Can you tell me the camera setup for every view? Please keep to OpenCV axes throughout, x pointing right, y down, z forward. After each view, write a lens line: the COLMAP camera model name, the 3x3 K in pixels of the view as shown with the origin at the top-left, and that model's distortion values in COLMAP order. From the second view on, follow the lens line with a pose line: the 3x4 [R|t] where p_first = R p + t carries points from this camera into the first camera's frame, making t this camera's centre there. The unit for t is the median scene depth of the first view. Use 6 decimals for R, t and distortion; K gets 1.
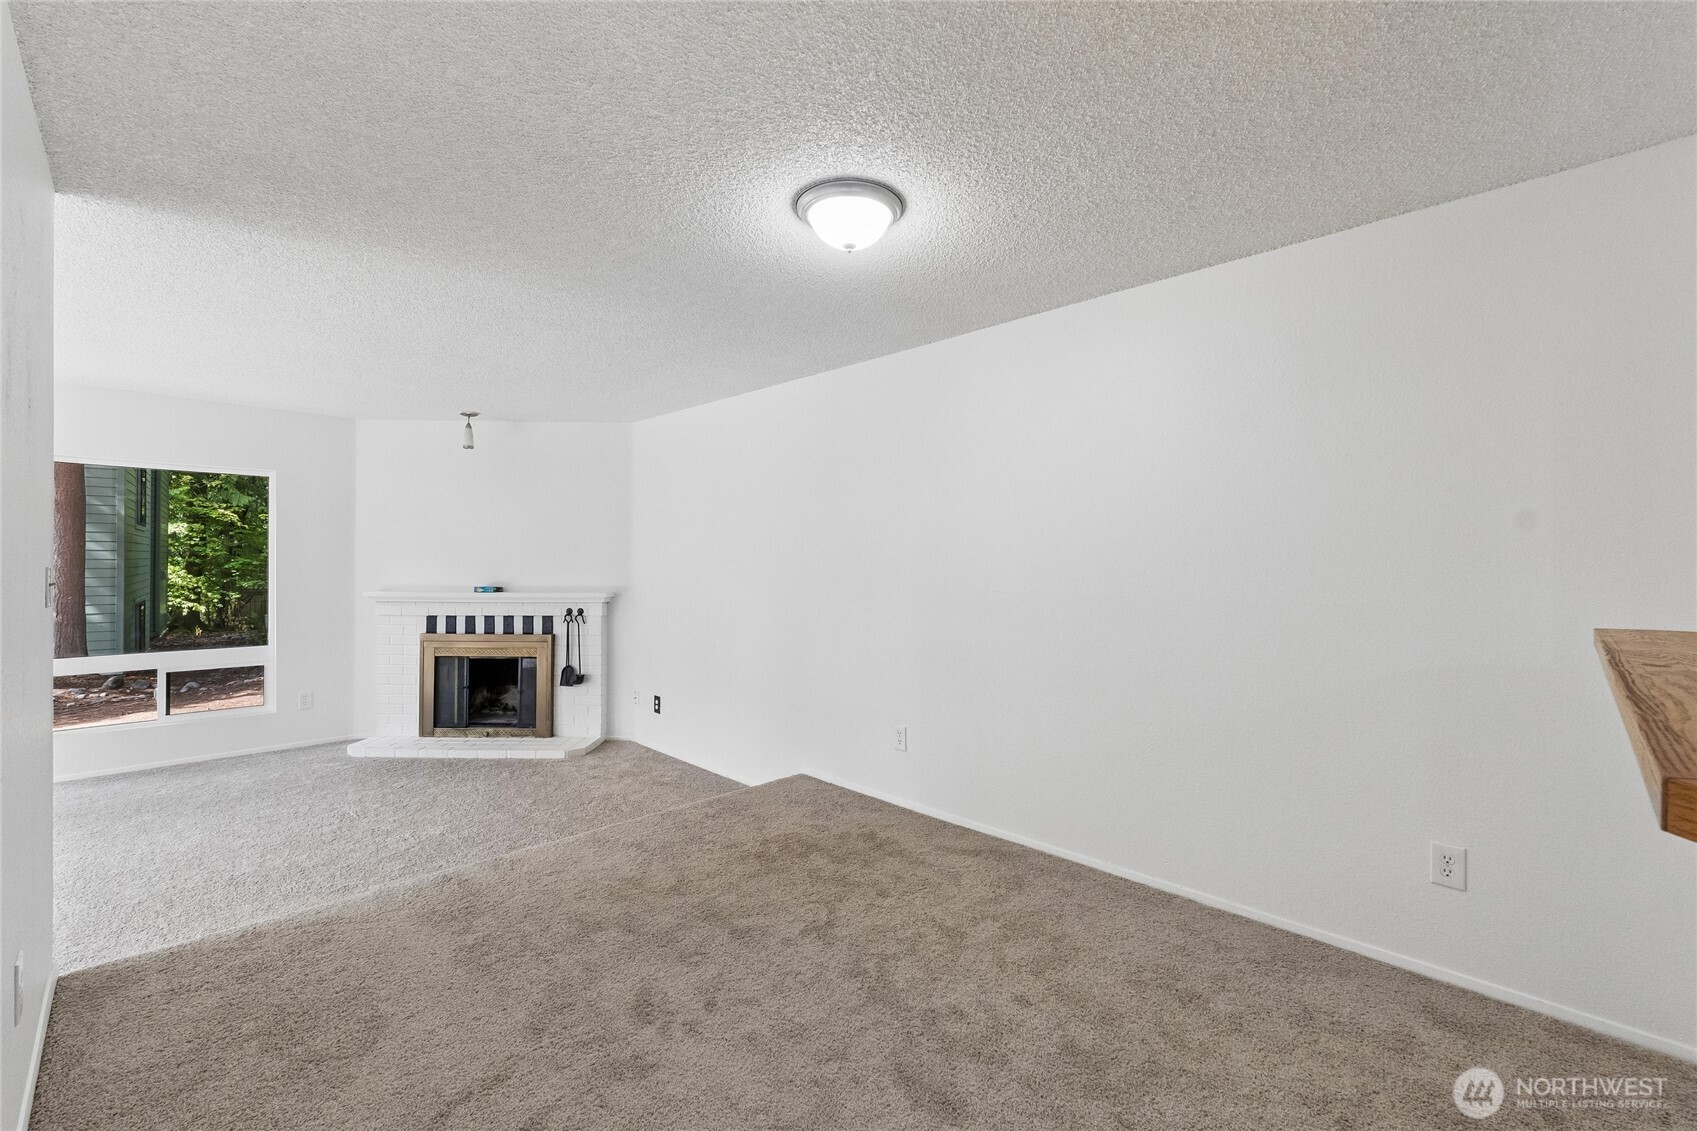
lens RADIAL K [[718.7, 0, 850.9], [0, 718.7, 549.7], [0, 0, 1]] dist [-0.004348, 0.000553]
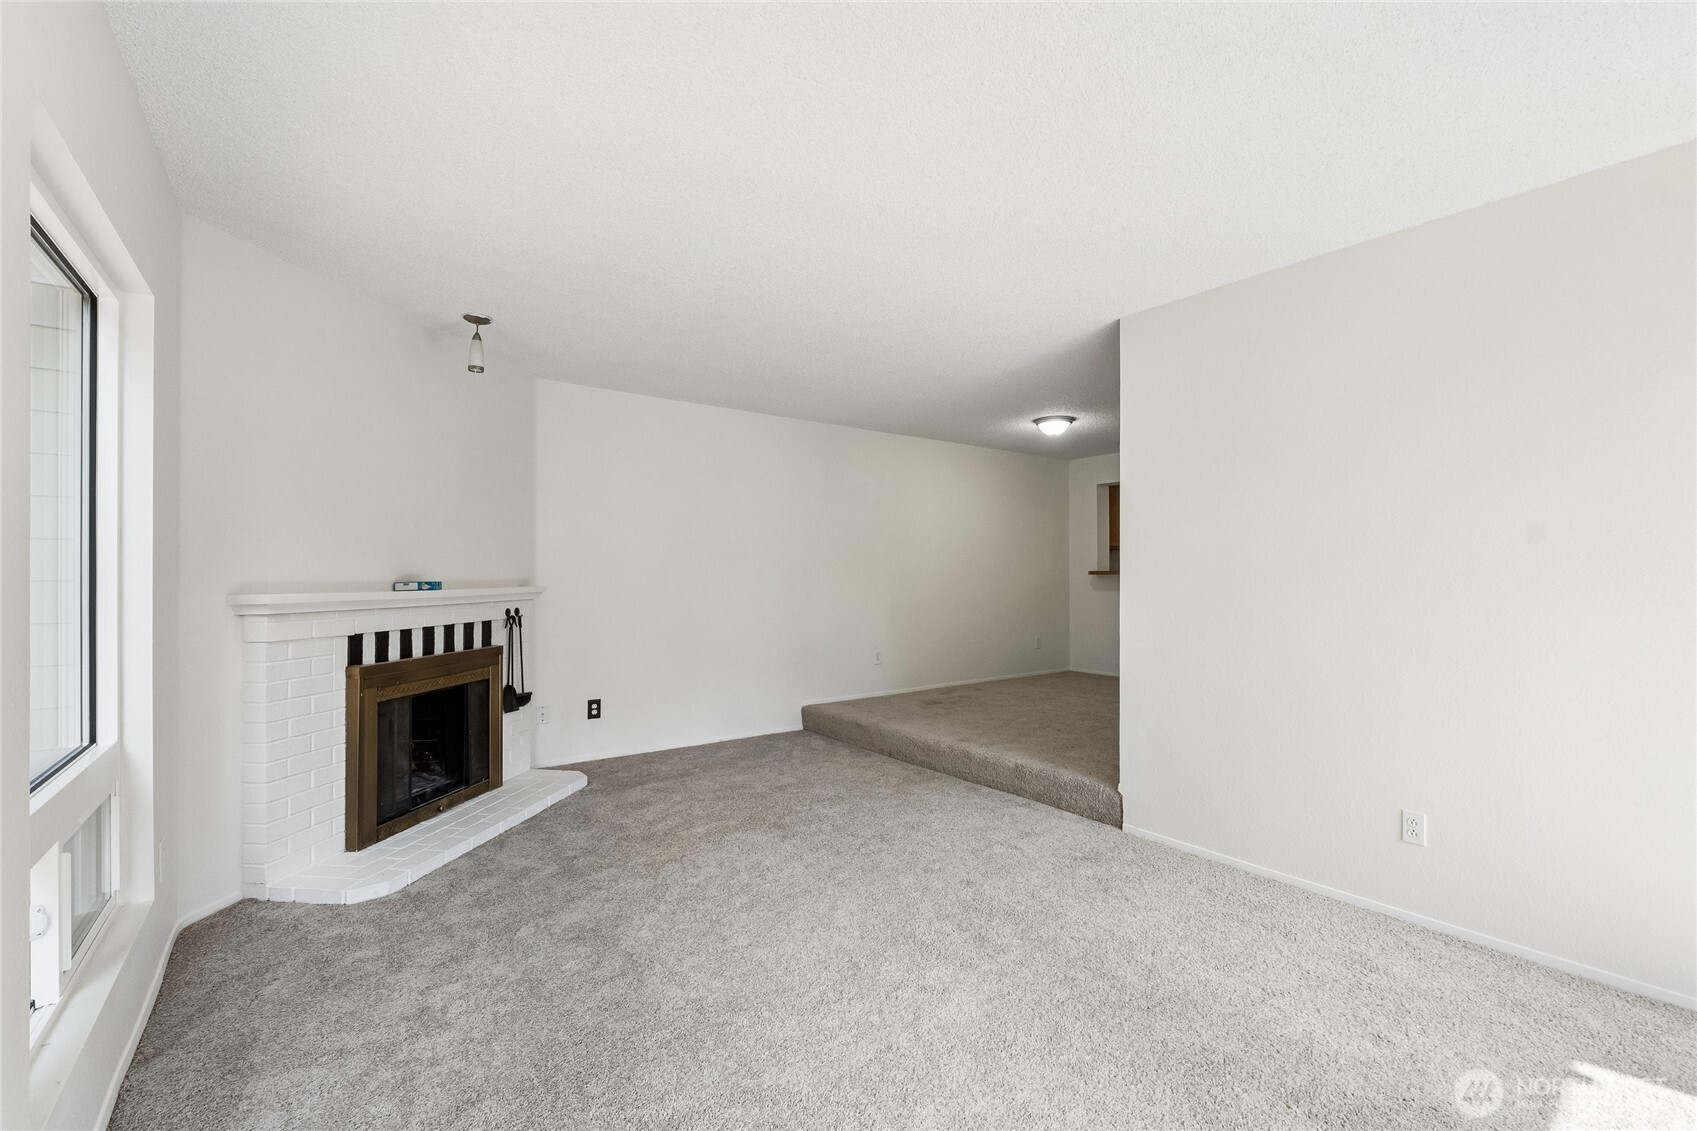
lens RADIAL K [[718.7, 0, 856.8], [0, 718.7, 572.0], [0, 0, 1]] dist [-0.004348, 0.000553]
pose [[0.150371, -0.000840, 0.988629, -1.082251], [-0.010519, 0.999942, 0.002450, 0.037461], [-0.988574, -0.010768, 0.150354, 0.528541]]
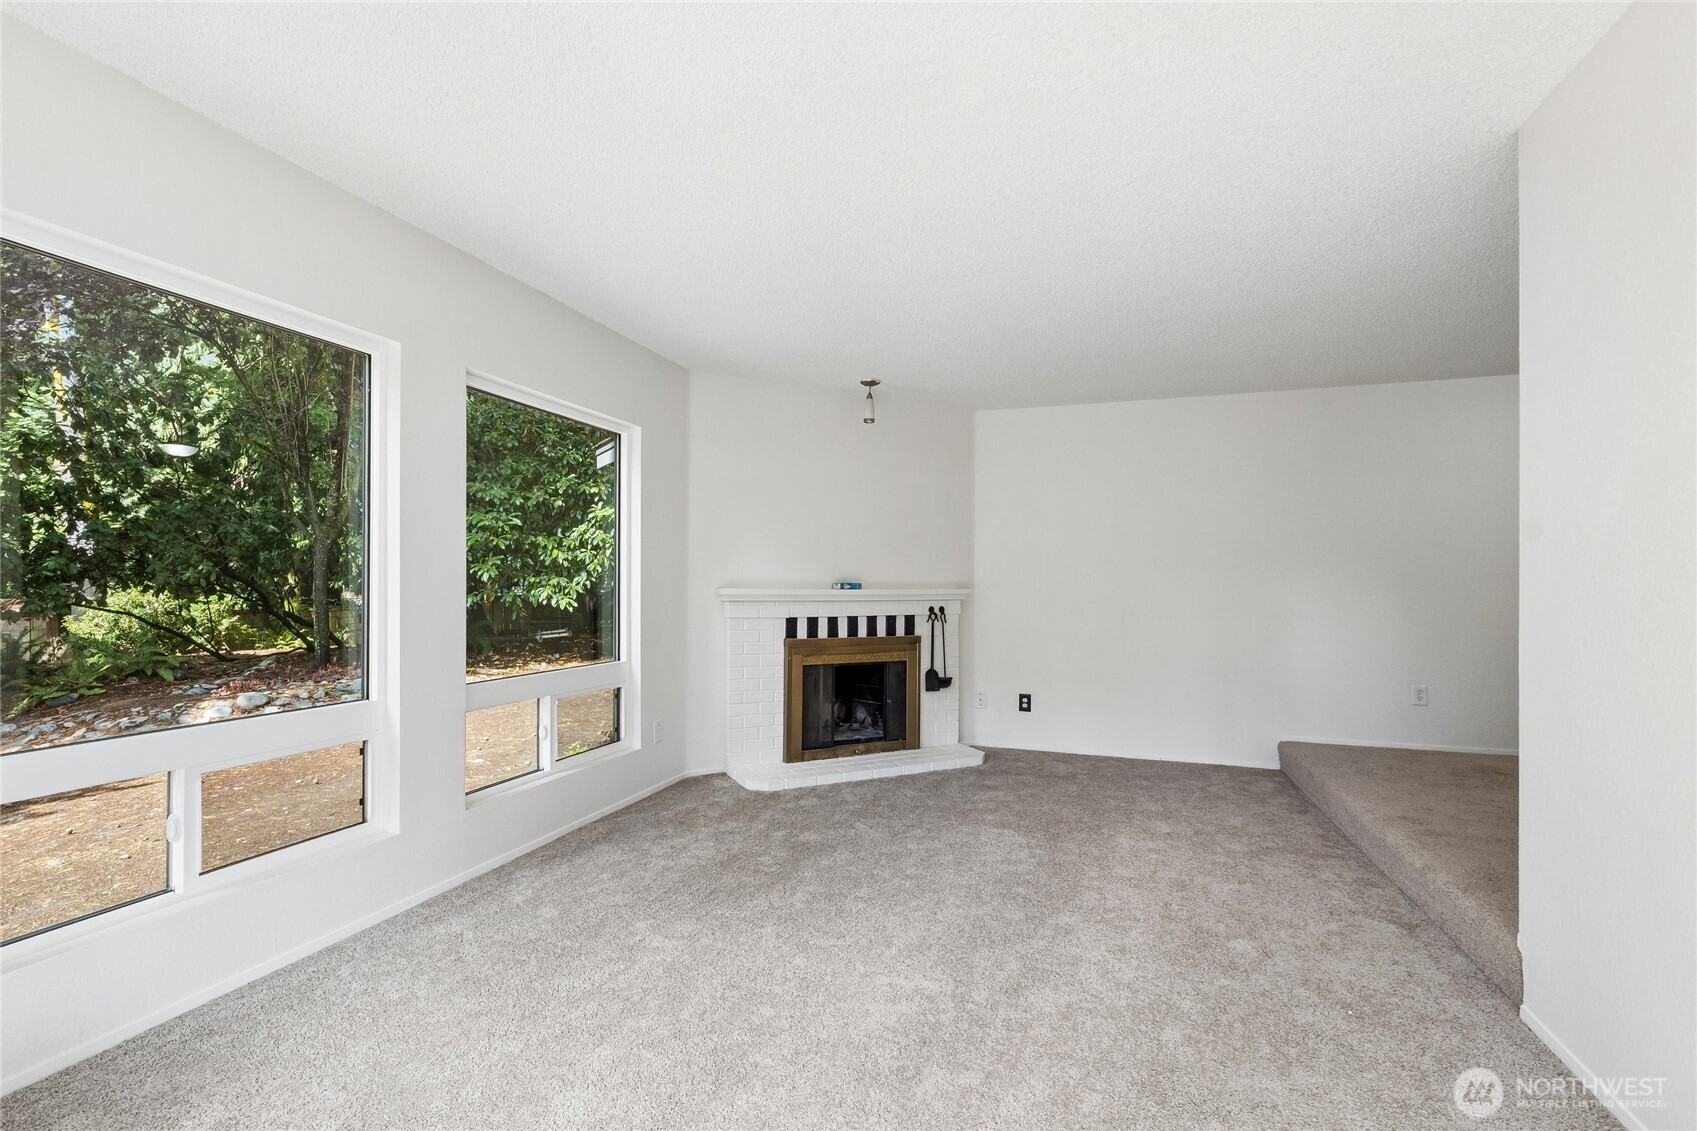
lens RADIAL K [[718.7, 0, 859.6], [0, 718.7, 580.6], [0, 0, 1]] dist [-0.004348, 0.000553]
pose [[0.896919, 0.002896, 0.442186, -0.884167], [-0.006205, 0.999963, 0.006037, 0.043398], [-0.442152, -0.008158, 0.896903, 0.216321]]
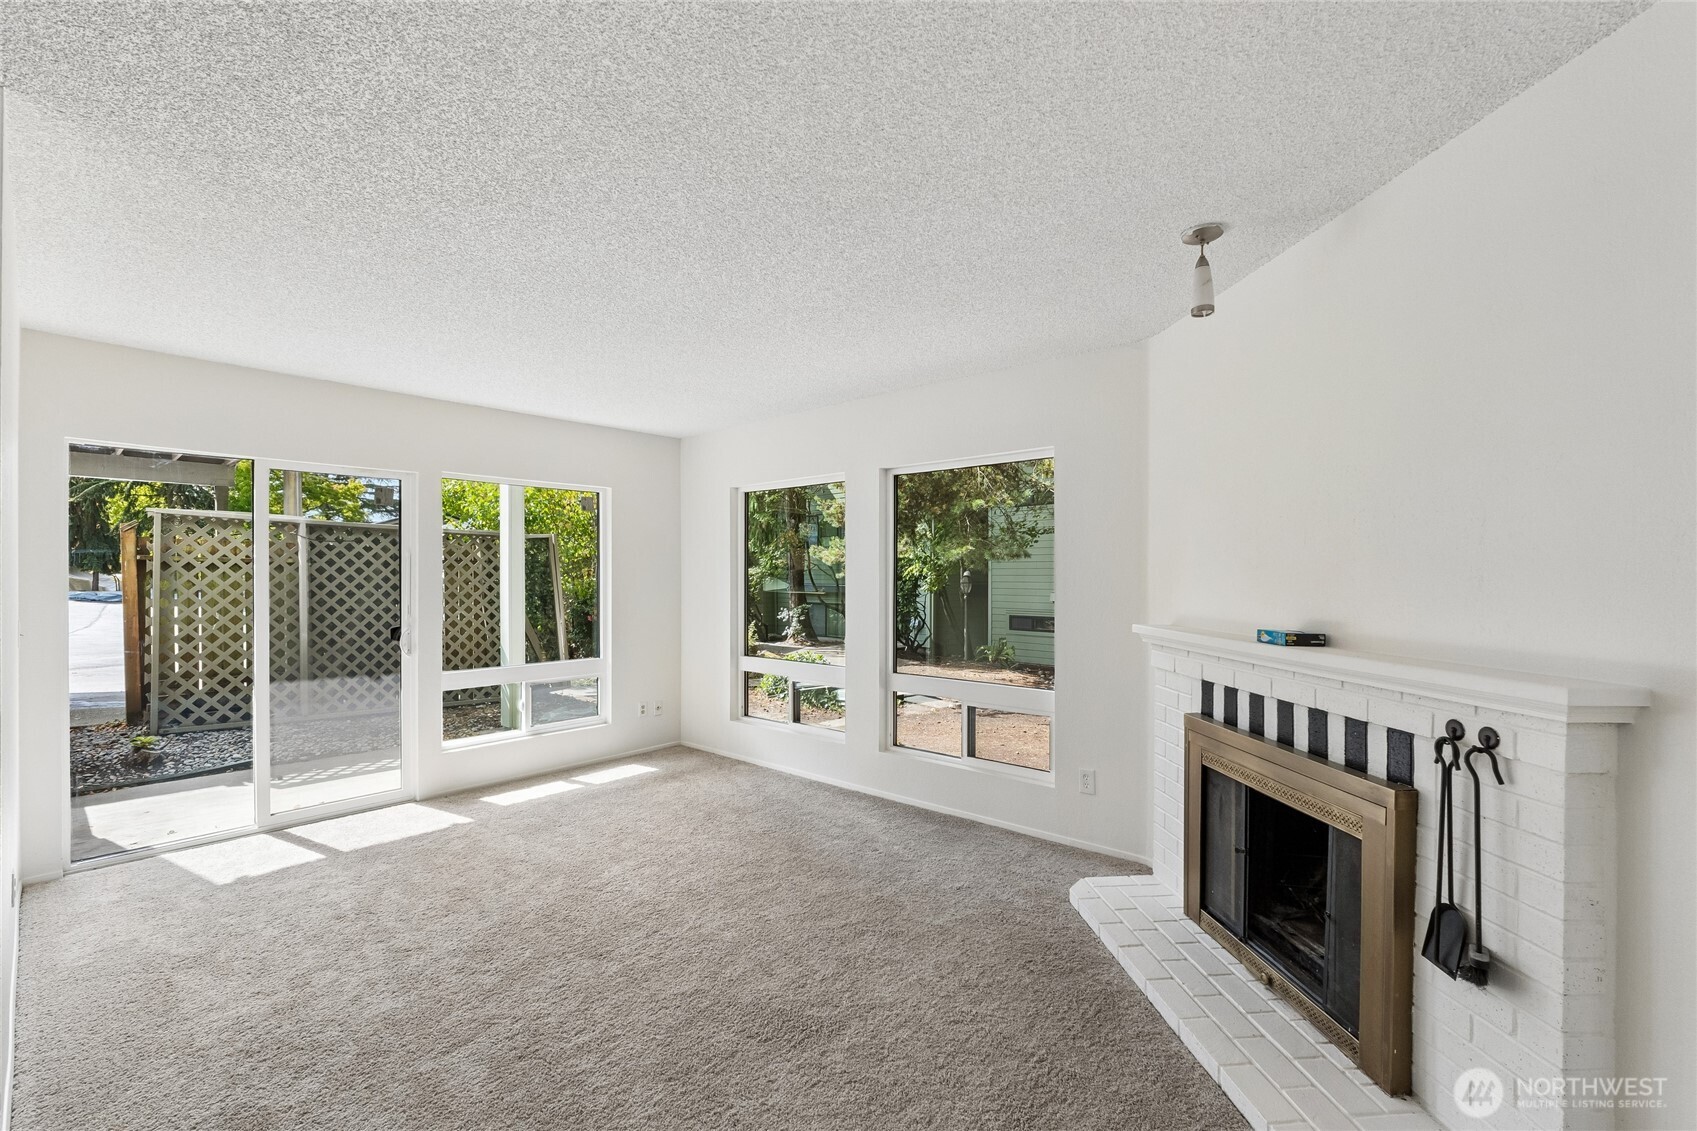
lens RADIAL K [[747.8, 0, 841.6], [0, 747.8, 573.4], [0, 0, 1]] dist [0.000808, 0.000025]
pose [[0.042652, -0.007774, -0.999060, -0.082226], [0.003887, 0.999963, -0.007615, 0.019695], [0.999082, -0.003559, 0.042680, 0.725793]]
